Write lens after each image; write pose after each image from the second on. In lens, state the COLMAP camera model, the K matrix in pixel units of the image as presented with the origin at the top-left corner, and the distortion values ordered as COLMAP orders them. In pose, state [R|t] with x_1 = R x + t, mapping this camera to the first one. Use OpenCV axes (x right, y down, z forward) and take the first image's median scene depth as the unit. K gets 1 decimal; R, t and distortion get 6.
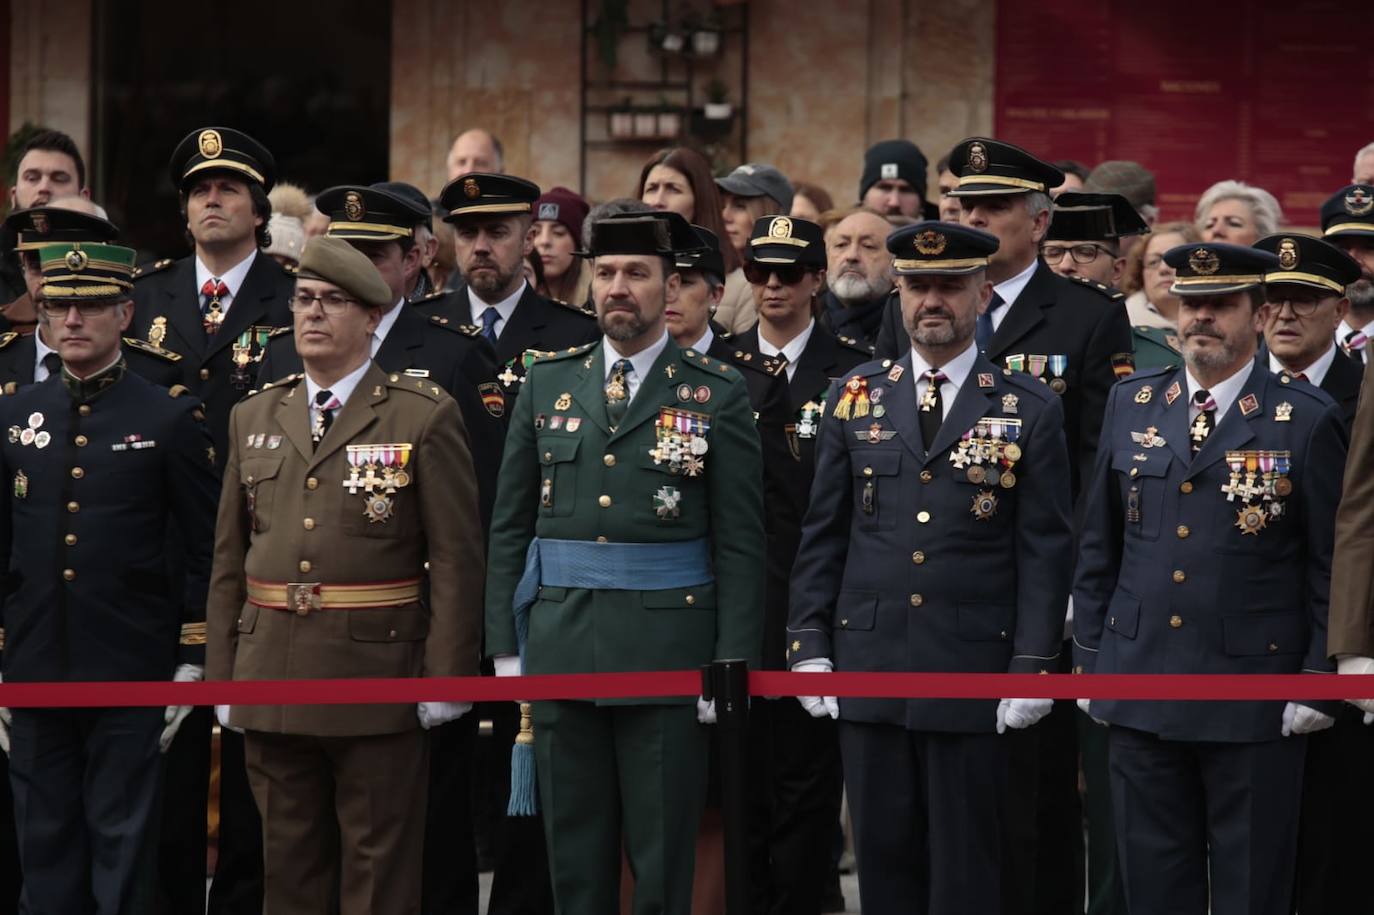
lens RADIAL K [[601.8, 0, 687.0], [0, 601.8, 440.7], [0, 0, 1]] dist [0.001863, -0.000009]
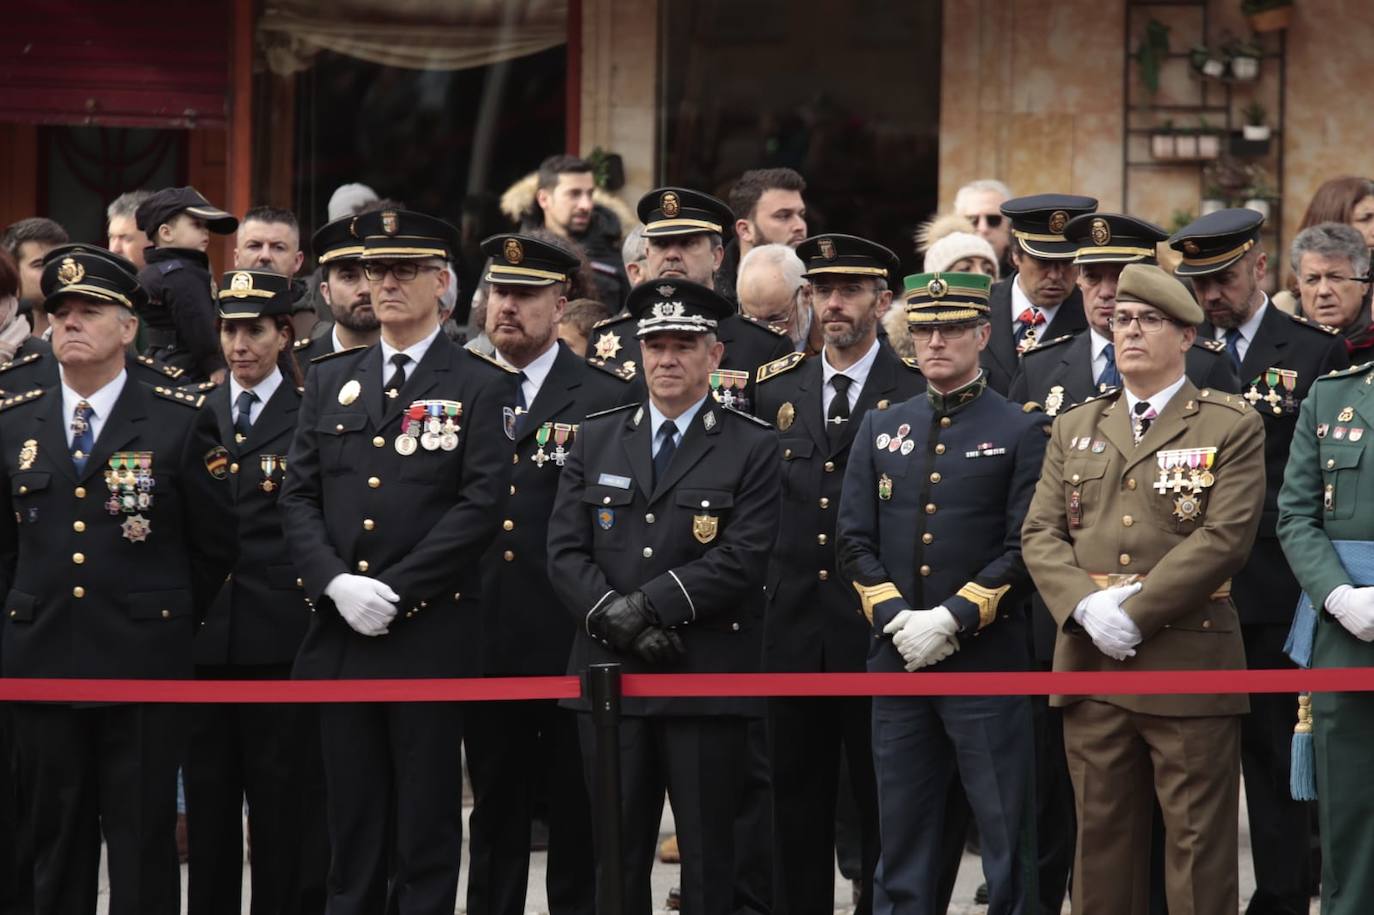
lens RADIAL K [[638.5, 0, 692.6], [0, 638.5, 457.0], [0, 0, 1]] dist [0.001257, 0.000327]
pose [[0.999937, -0.008984, 0.006661, -0.948979], [0.008895, 0.999872, 0.013287, -0.003014], [-0.006779, -0.013227, 0.999890, -0.121532]]
